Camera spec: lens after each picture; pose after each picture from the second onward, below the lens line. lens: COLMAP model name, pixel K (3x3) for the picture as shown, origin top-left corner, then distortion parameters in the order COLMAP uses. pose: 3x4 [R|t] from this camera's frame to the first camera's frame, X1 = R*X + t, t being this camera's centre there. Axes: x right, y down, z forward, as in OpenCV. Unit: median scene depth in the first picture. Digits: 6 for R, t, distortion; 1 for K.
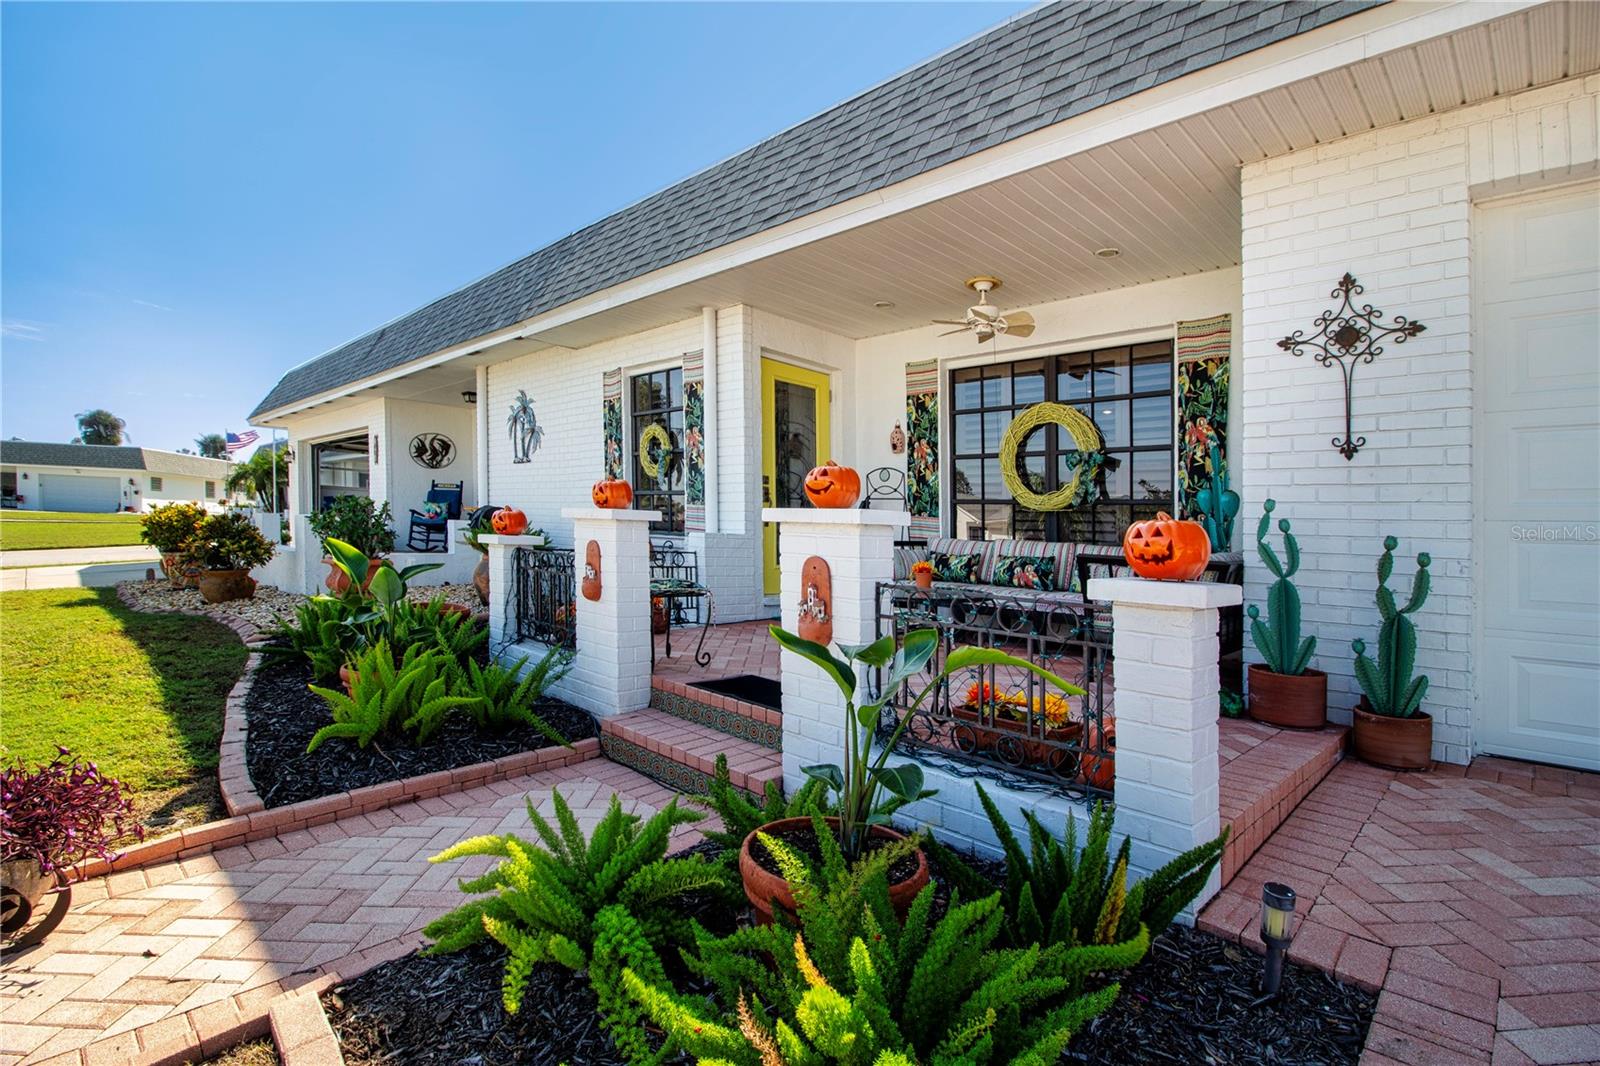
lens RADIAL K [[765.2, 0, 805.7], [0, 765.2, 511.9], [0, 0, 1]] dist [-0.007582, -0.000911]
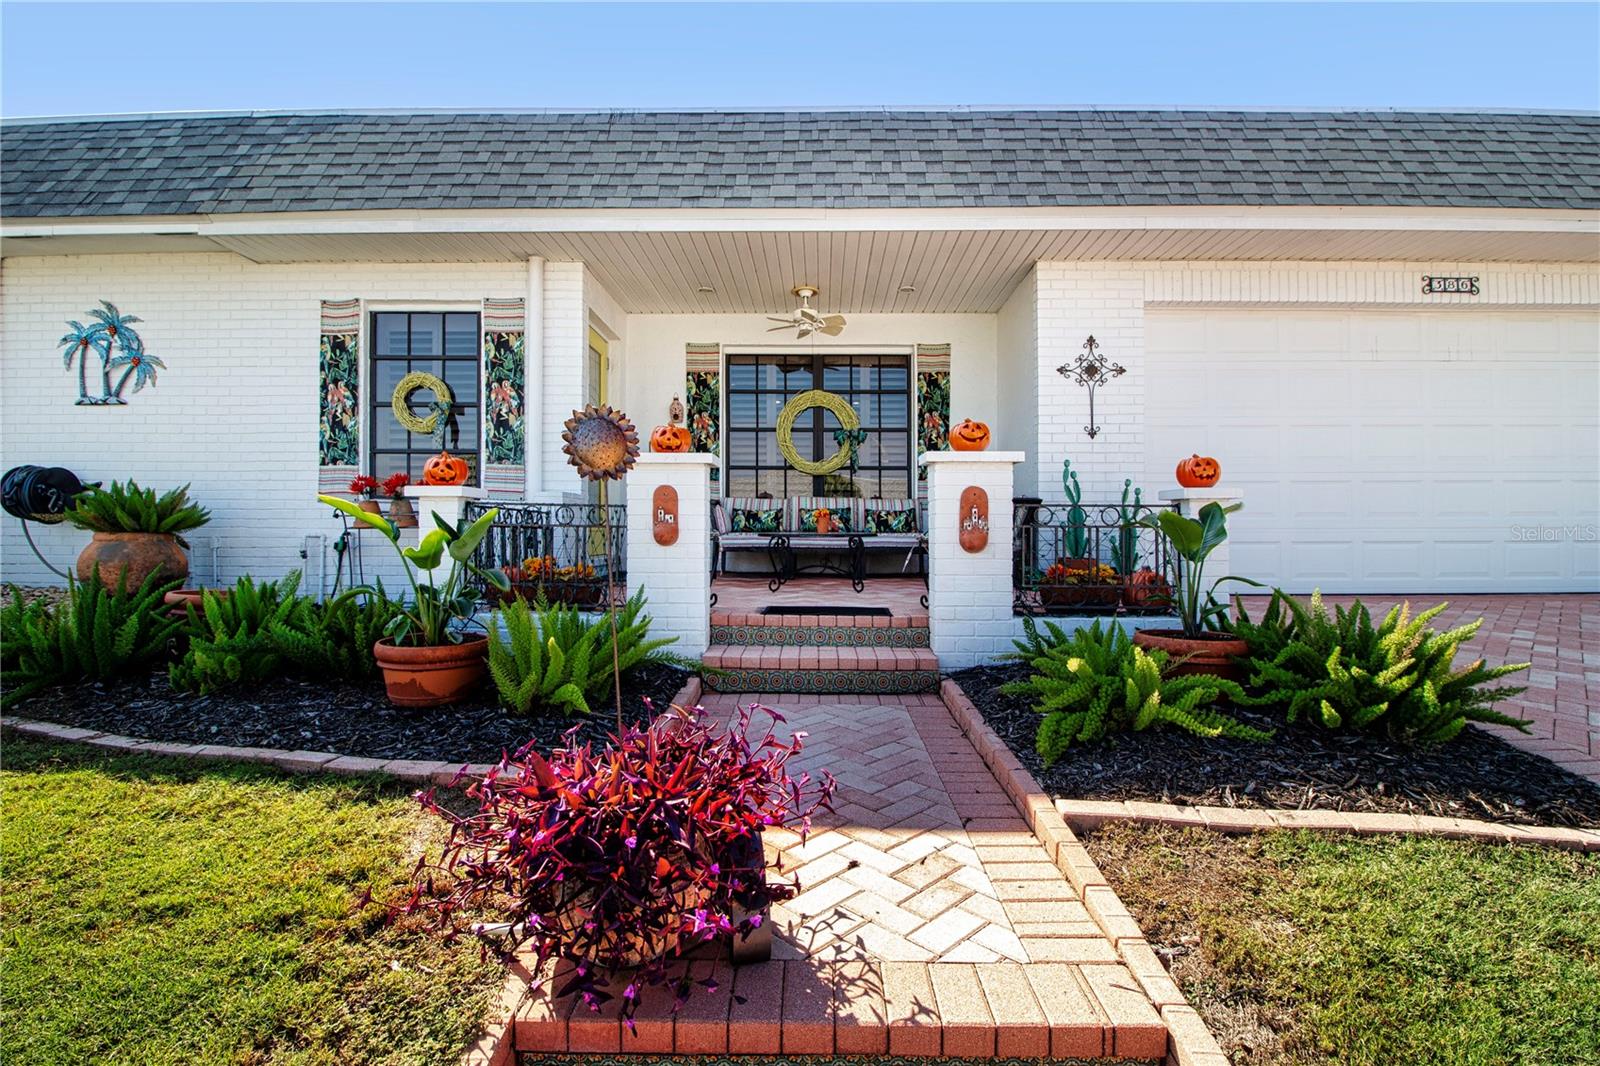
lens RADIAL K [[739.6, 0, 811.7], [0, 739.6, 477.0], [0, 0, 1]] dist [-0.002034, -0.000454]
pose [[0.727659, 0.014892, 0.685777, -0.555209], [0.005960, 0.999589, -0.028032, 0.038243], [-0.685913, 0.024485, 0.727271, 0.109335]]
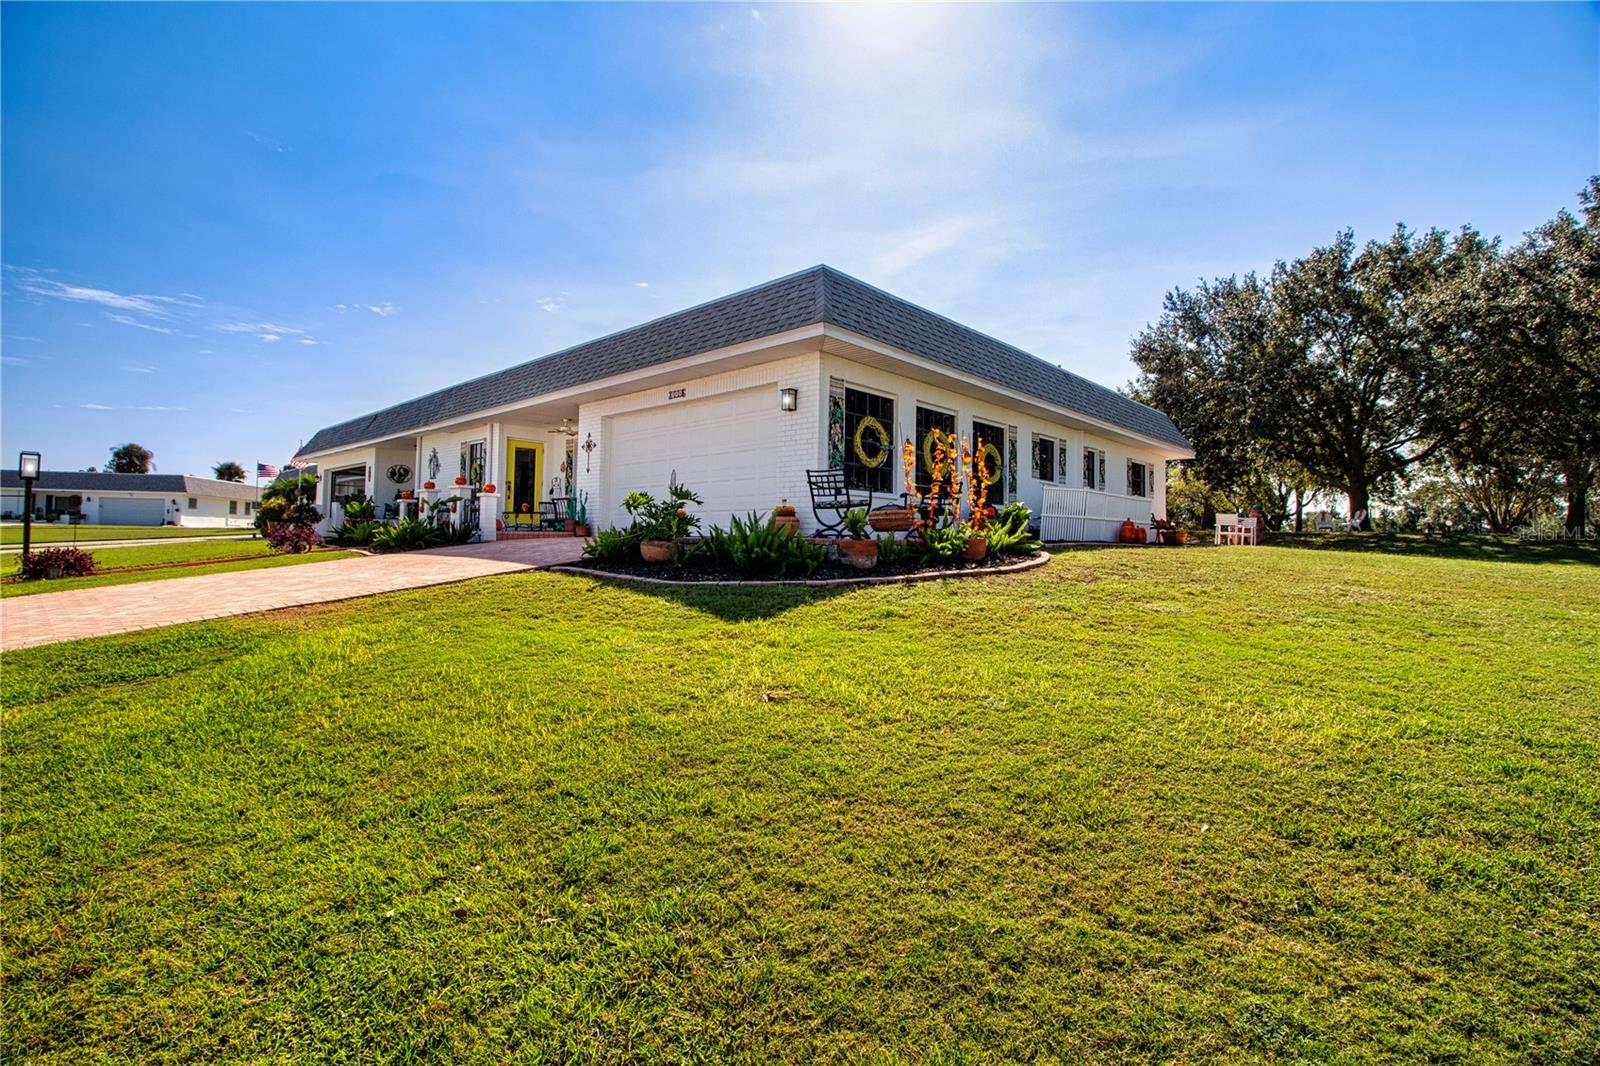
lens RADIAL K [[735.8, 0, 796.4], [0, 735.8, 466.0], [0, 0, 1]] dist [-0.004526, -0.000434]
pose [[0.999640, -0.019345, 0.018565, 1.074626], [0.020757, 0.996646, -0.079158, 0.150054], [-0.016971, 0.079515, 0.996689, -1.945805]]
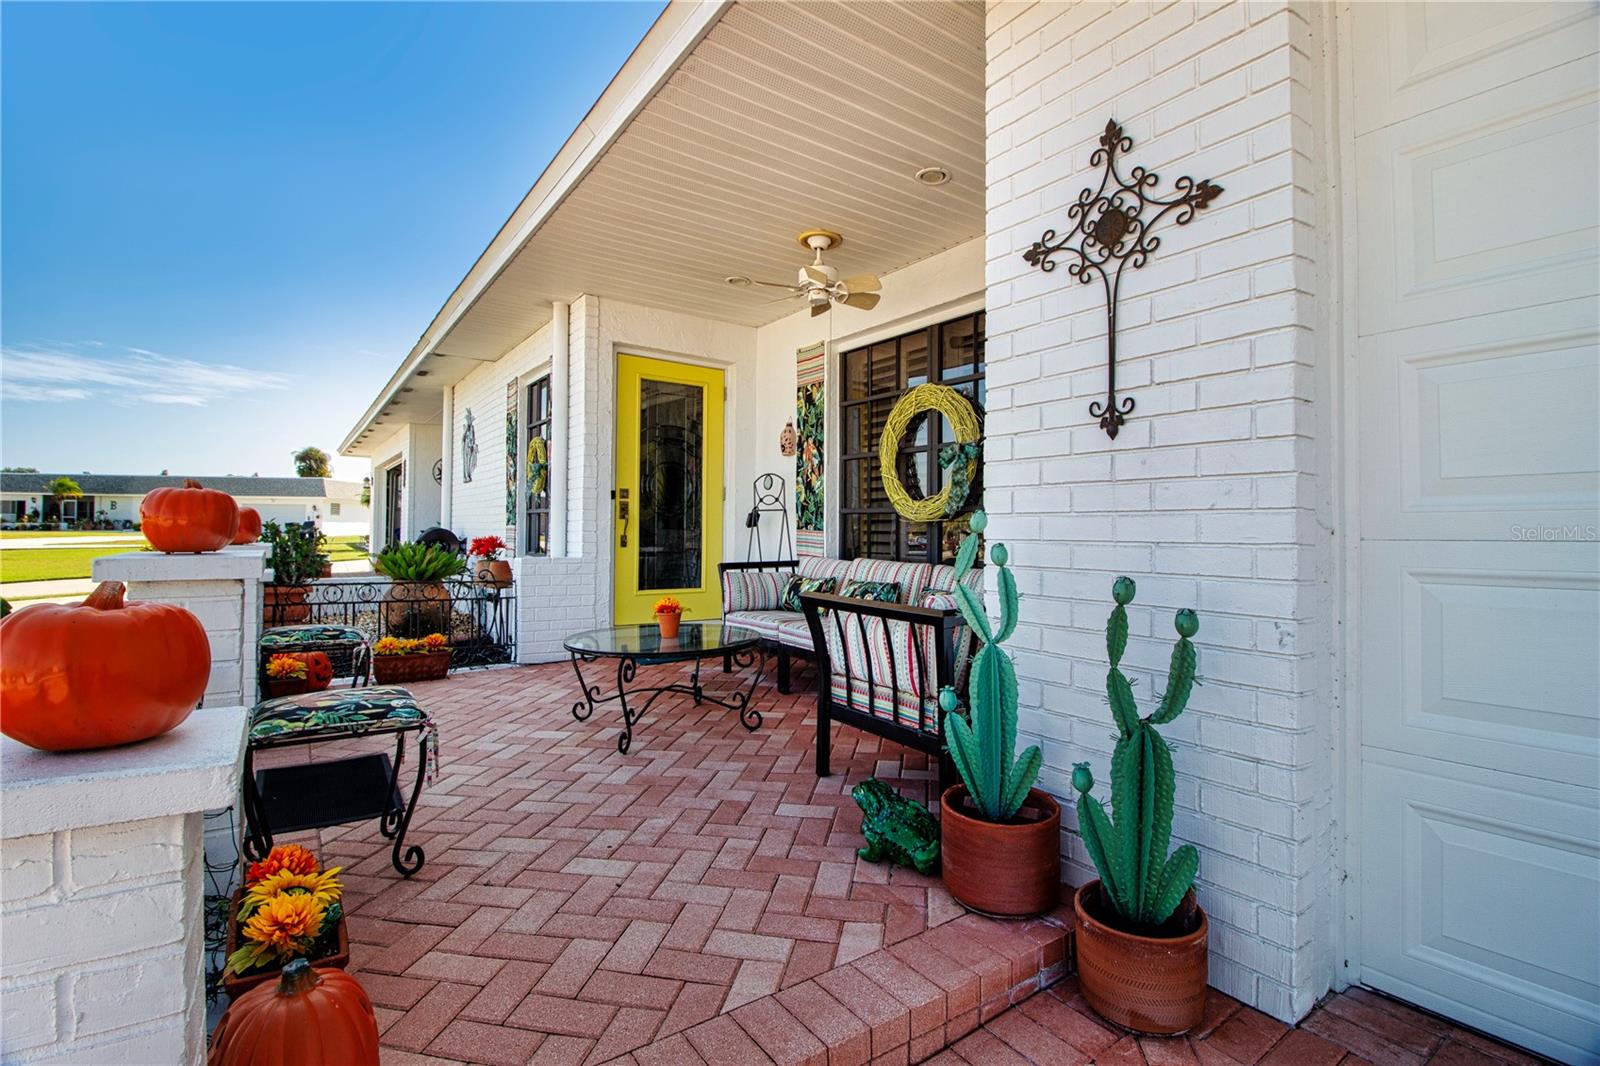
lens RADIAL K [[729.6, 0, 806.1], [0, 729.6, 513.6], [0, 0, 1]] dist [-0.001670, -0.000114]
pose [[0.984642, -0.032692, -0.171495, 0.327934], [0.032434, 0.999465, -0.004304, -0.009248], [0.171544, -0.001325, 0.985176, 0.235376]]
